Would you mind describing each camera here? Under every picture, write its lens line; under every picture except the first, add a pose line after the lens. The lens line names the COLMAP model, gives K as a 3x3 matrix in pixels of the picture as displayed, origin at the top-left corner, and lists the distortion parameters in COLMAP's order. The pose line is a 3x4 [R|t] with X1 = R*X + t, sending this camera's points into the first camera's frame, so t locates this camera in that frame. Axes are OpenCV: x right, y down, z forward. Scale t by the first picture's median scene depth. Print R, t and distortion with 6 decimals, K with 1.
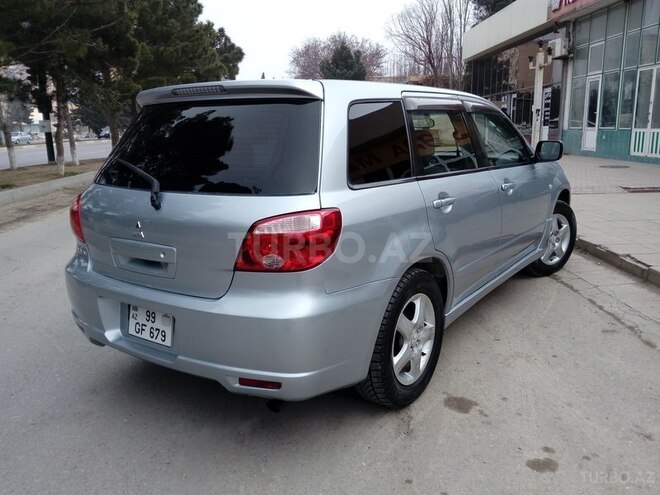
lens RADIAL K [[546.4, 0, 335.1], [0, 546.4, 247.7], [0, 0, 1]] dist [0.088431, -0.171458]
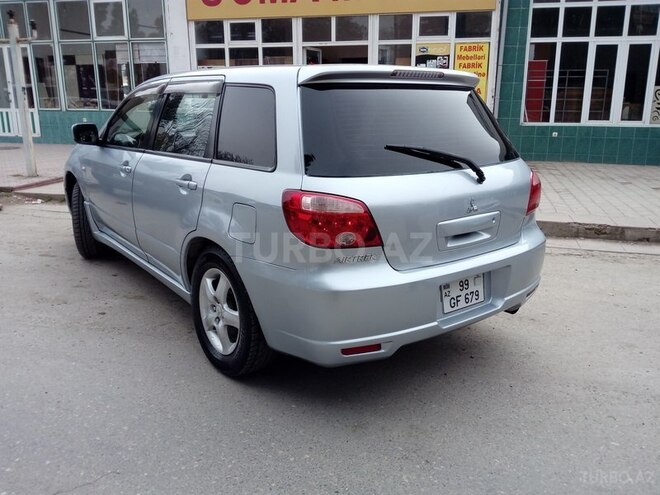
lens RADIAL K [[546.4, 0, 335.1], [0, 546.4, 247.7], [0, 0, 1]] dist [0.088431, -0.171458]
pose [[0.286402, -0.226679, 0.930908, -0.252206], [0.192894, 0.965357, 0.175722, -0.033657], [-0.938491, 0.129240, 0.320205, 0.158087]]
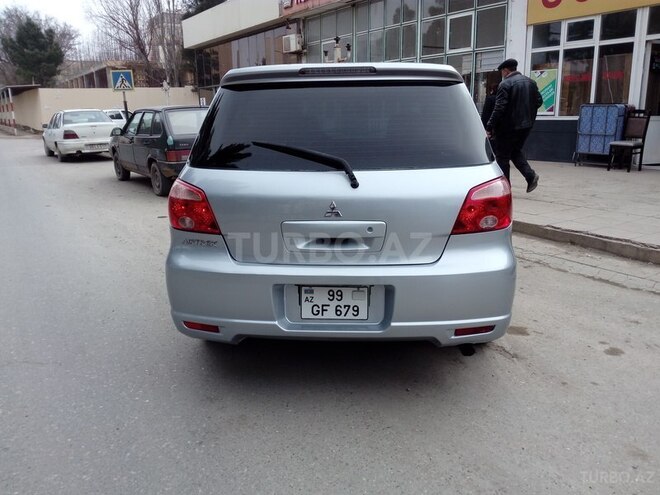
lens RADIAL K [[546.4, 0, 335.1], [0, 546.4, 247.7], [0, 0, 1]] dist [0.088431, -0.171458]
pose [[0.858538, -0.116241, 0.499400, -0.148482], [0.107118, 0.993134, 0.047012, -0.001692], [-0.501436, 0.013133, 0.865095, 0.022850]]
